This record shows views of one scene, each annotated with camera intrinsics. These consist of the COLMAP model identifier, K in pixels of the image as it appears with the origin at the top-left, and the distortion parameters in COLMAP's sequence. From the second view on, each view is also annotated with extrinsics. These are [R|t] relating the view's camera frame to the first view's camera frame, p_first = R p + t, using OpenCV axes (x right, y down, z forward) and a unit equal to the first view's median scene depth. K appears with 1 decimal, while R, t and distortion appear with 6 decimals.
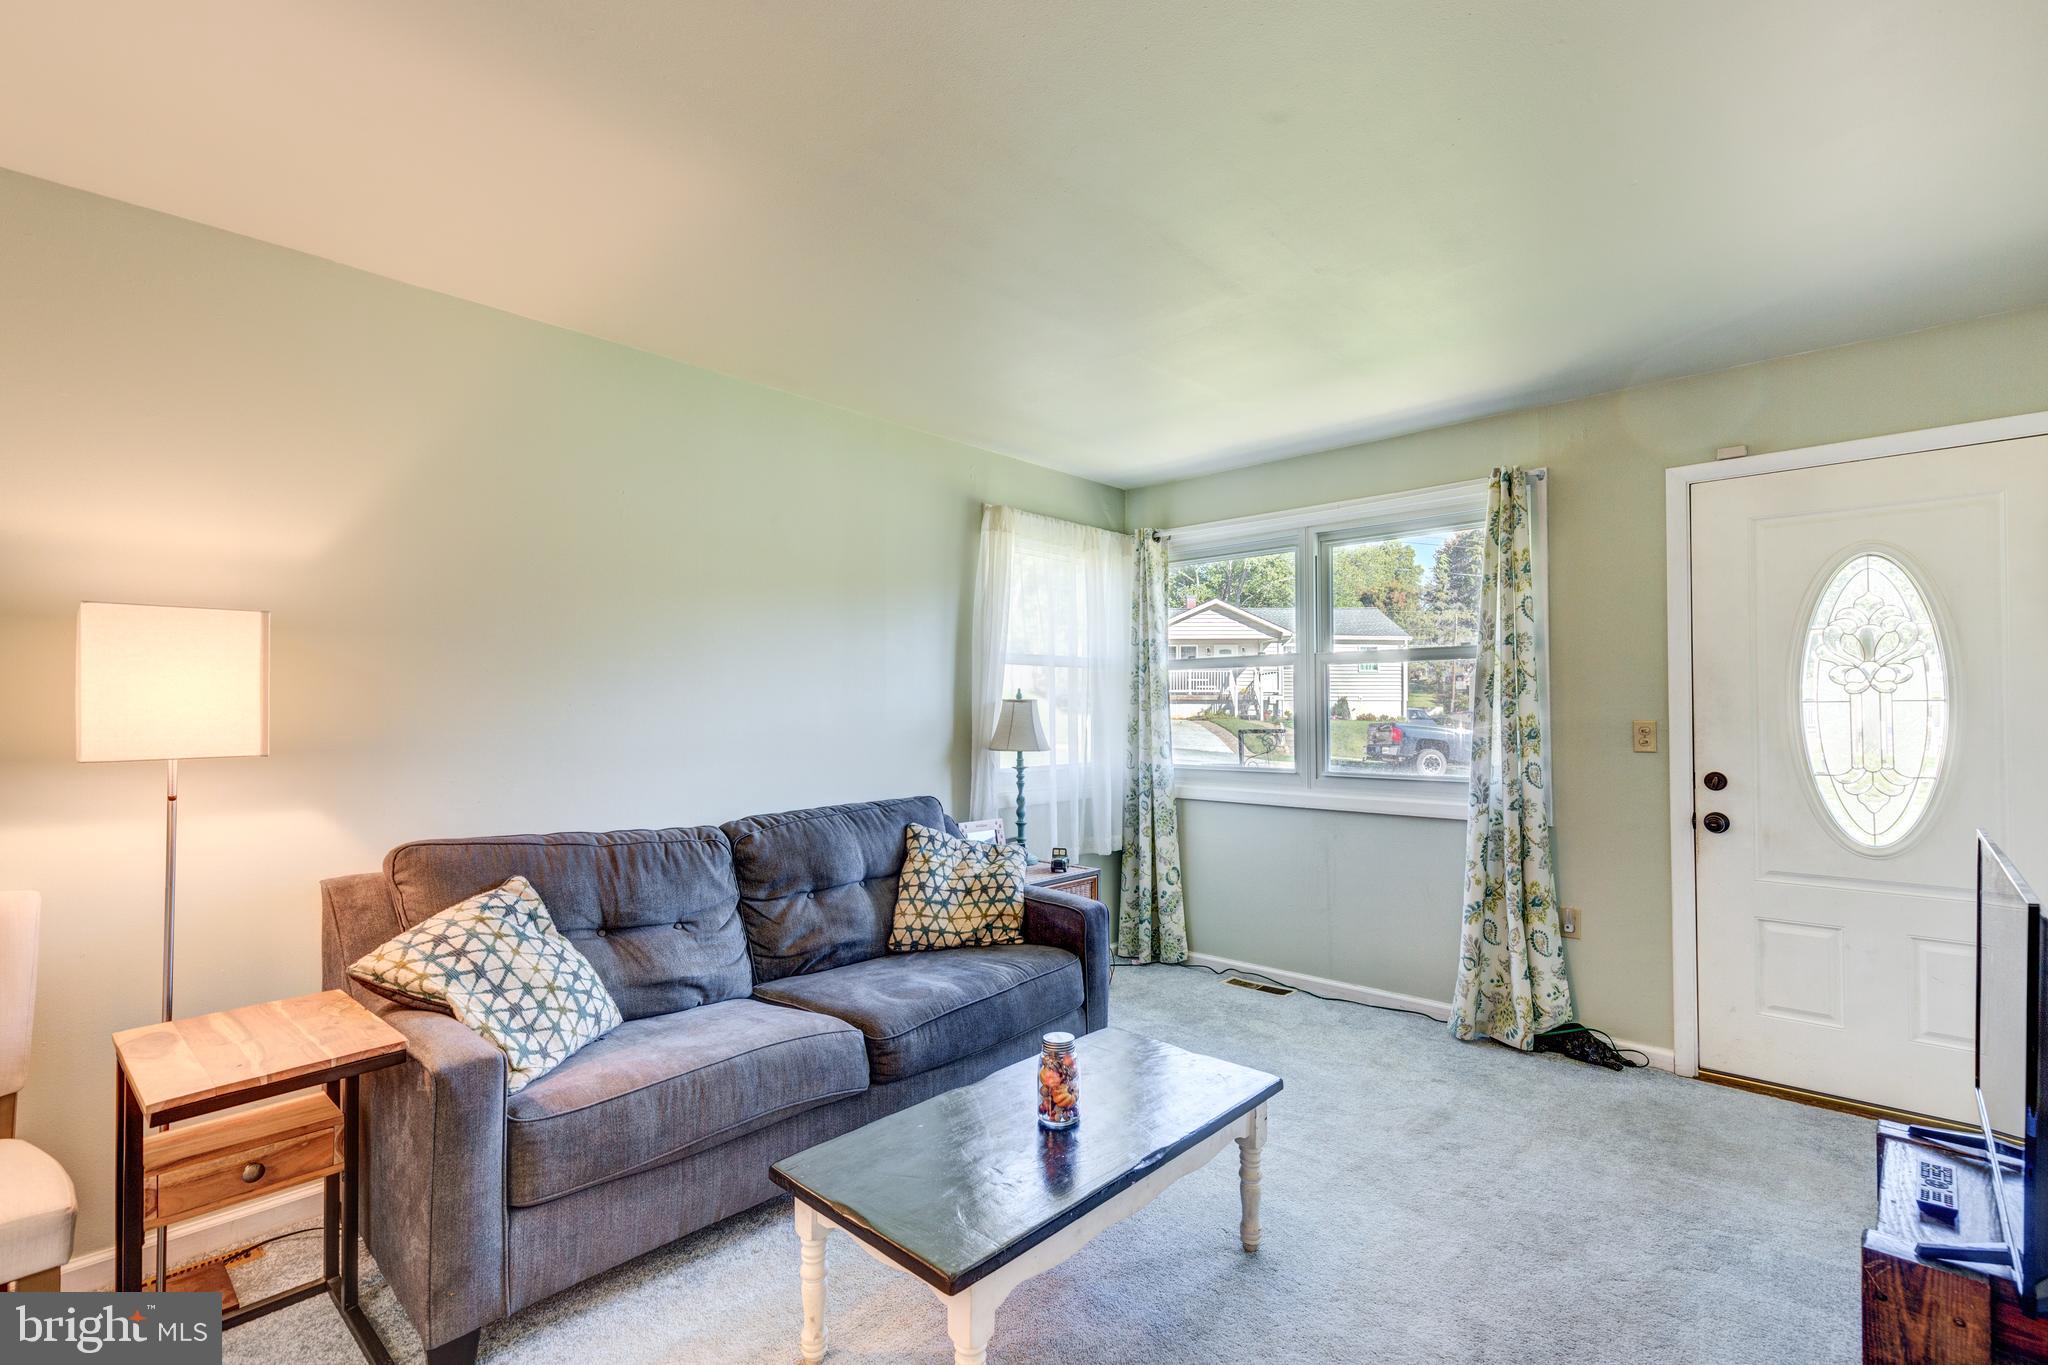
lens RADIAL K [[938.3, 0, 1021.3], [0, 938.3, 693.8], [0, 0, 1]] dist [0.012322, -0.003622]
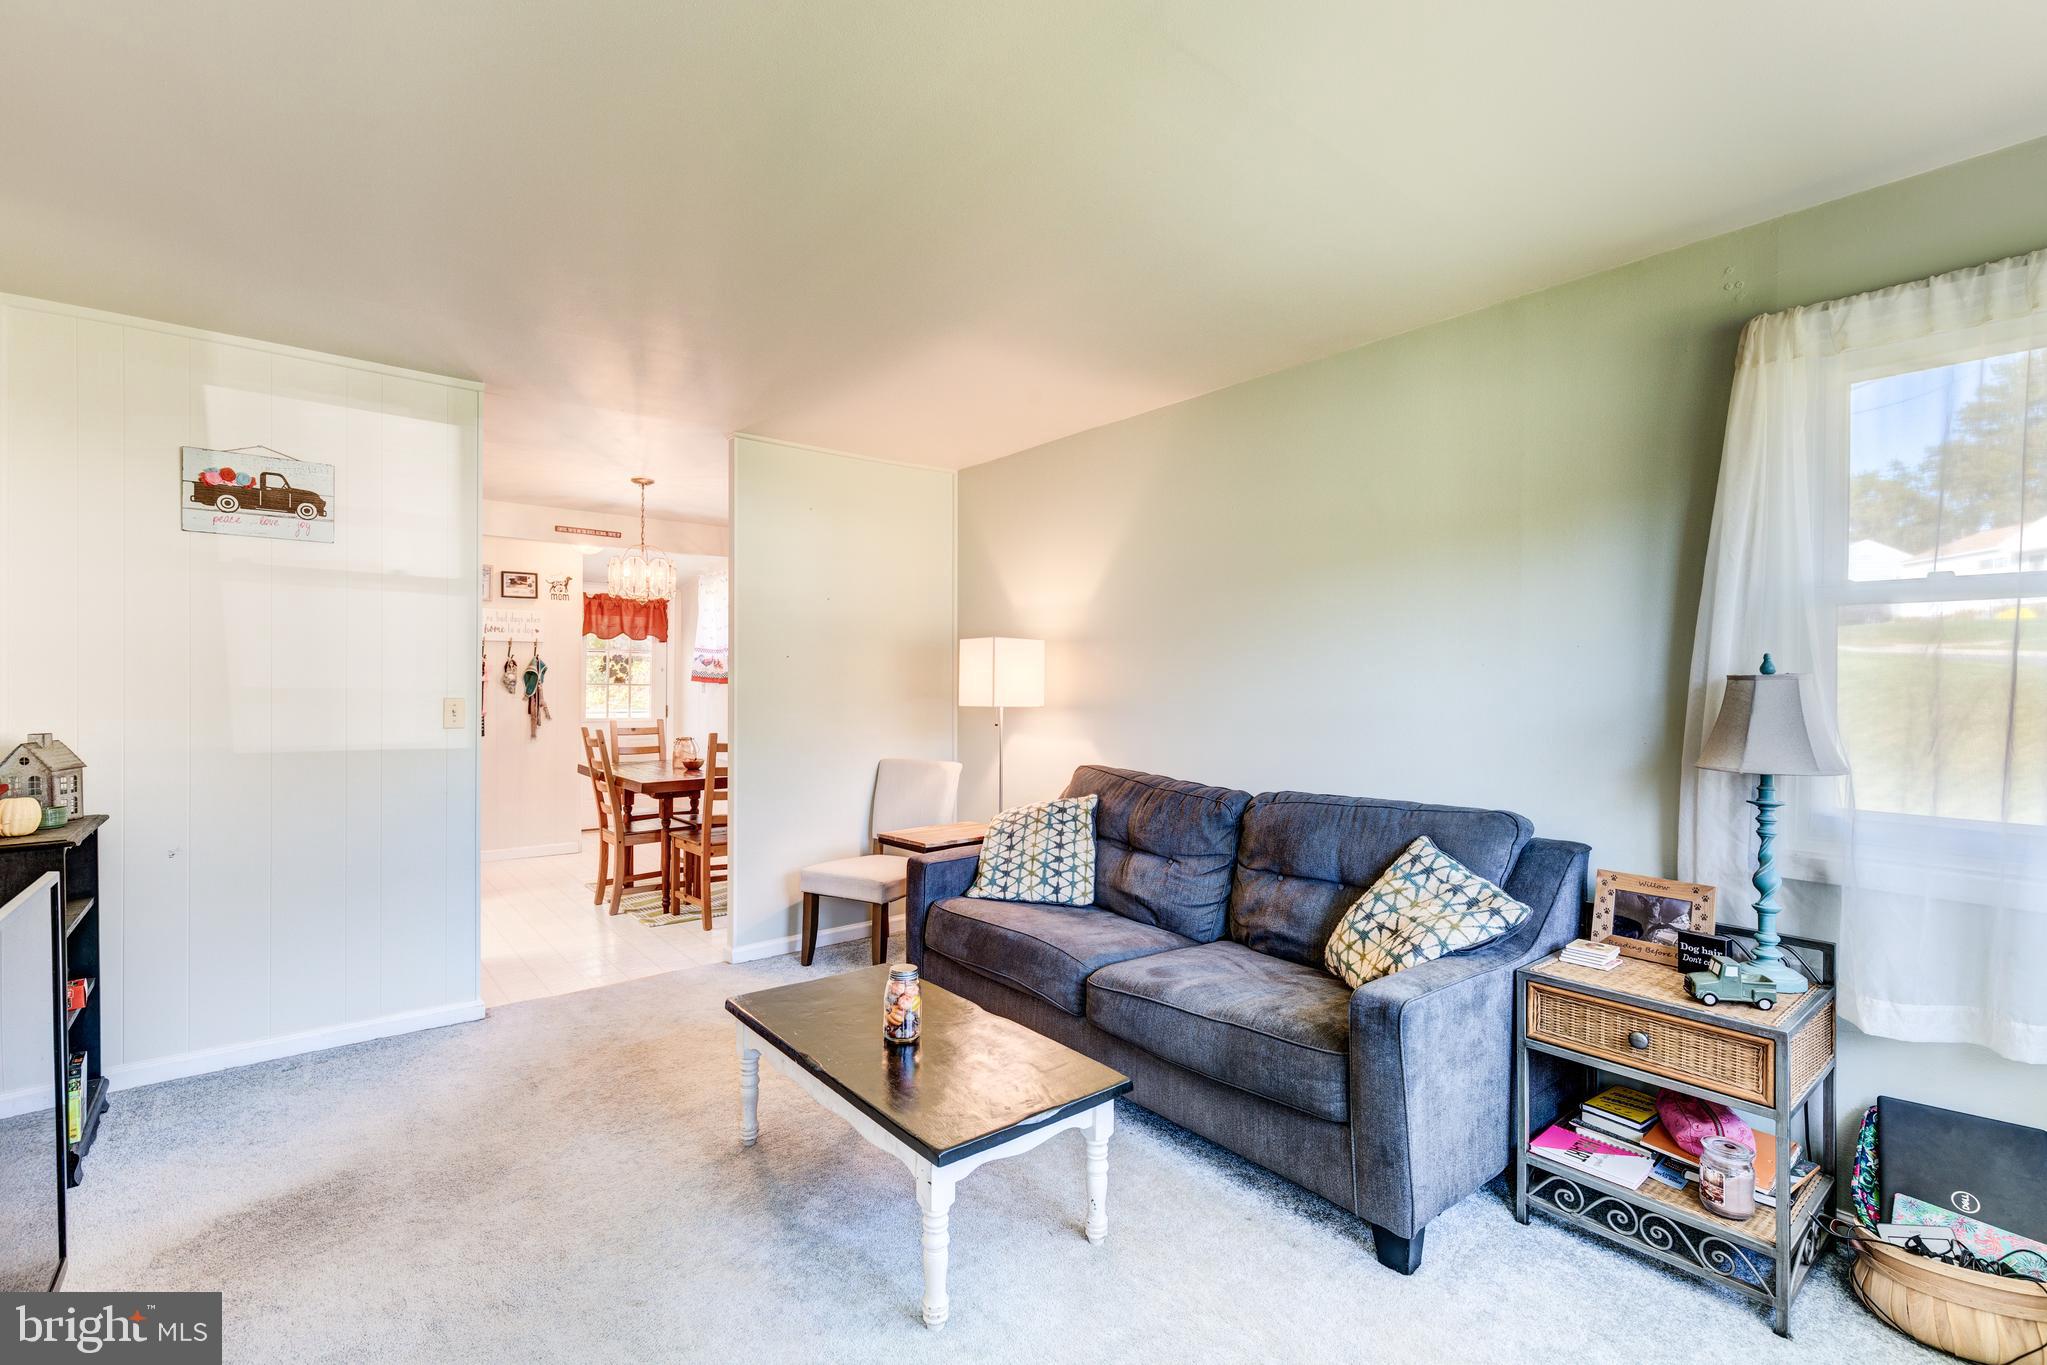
lens RADIAL K [[937.8, 0, 1008.7], [0, 937.8, 680.6], [0, 0, 1]] dist [0.012322, -0.003622]
pose [[-0.154620, -0.001878, -0.987972, 0.708842], [0.008200, 0.999961, -0.003185, 0.008728], [0.987940, -0.008594, -0.154599, 0.790391]]
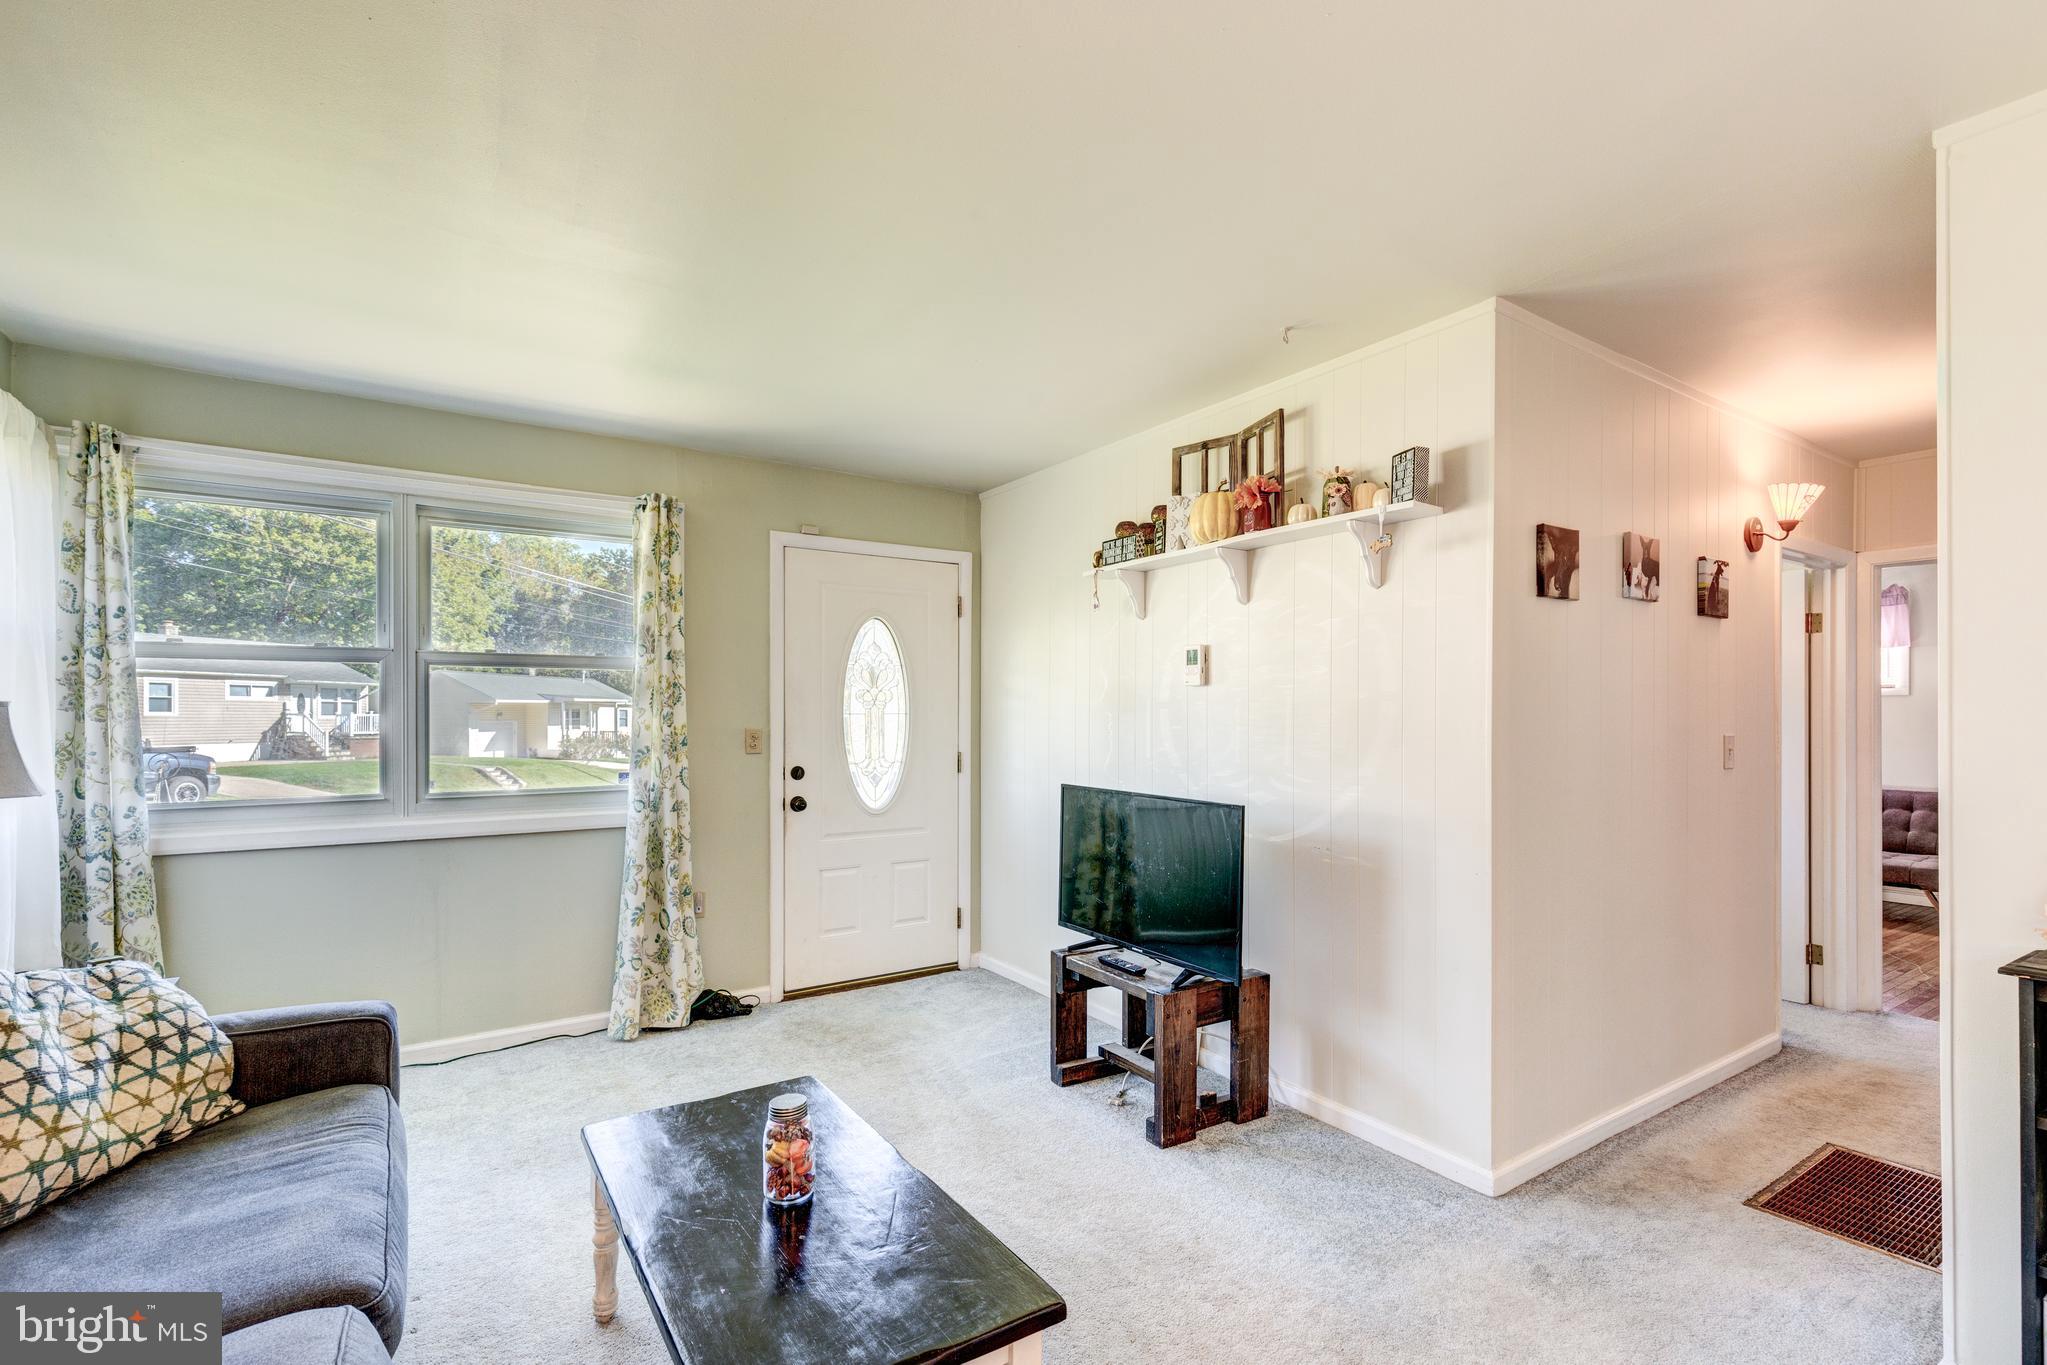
lens RADIAL K [[937.8, 0, 1016.8], [0, 937.8, 712.9], [0, 0, 1]] dist [0.012322, -0.003622]
pose [[0.226595, 0.007124, 0.973963, -0.456212], [-0.016071, 0.999864, -0.003574, 0.006886], [-0.973857, -0.014843, 0.226678, 0.371378]]
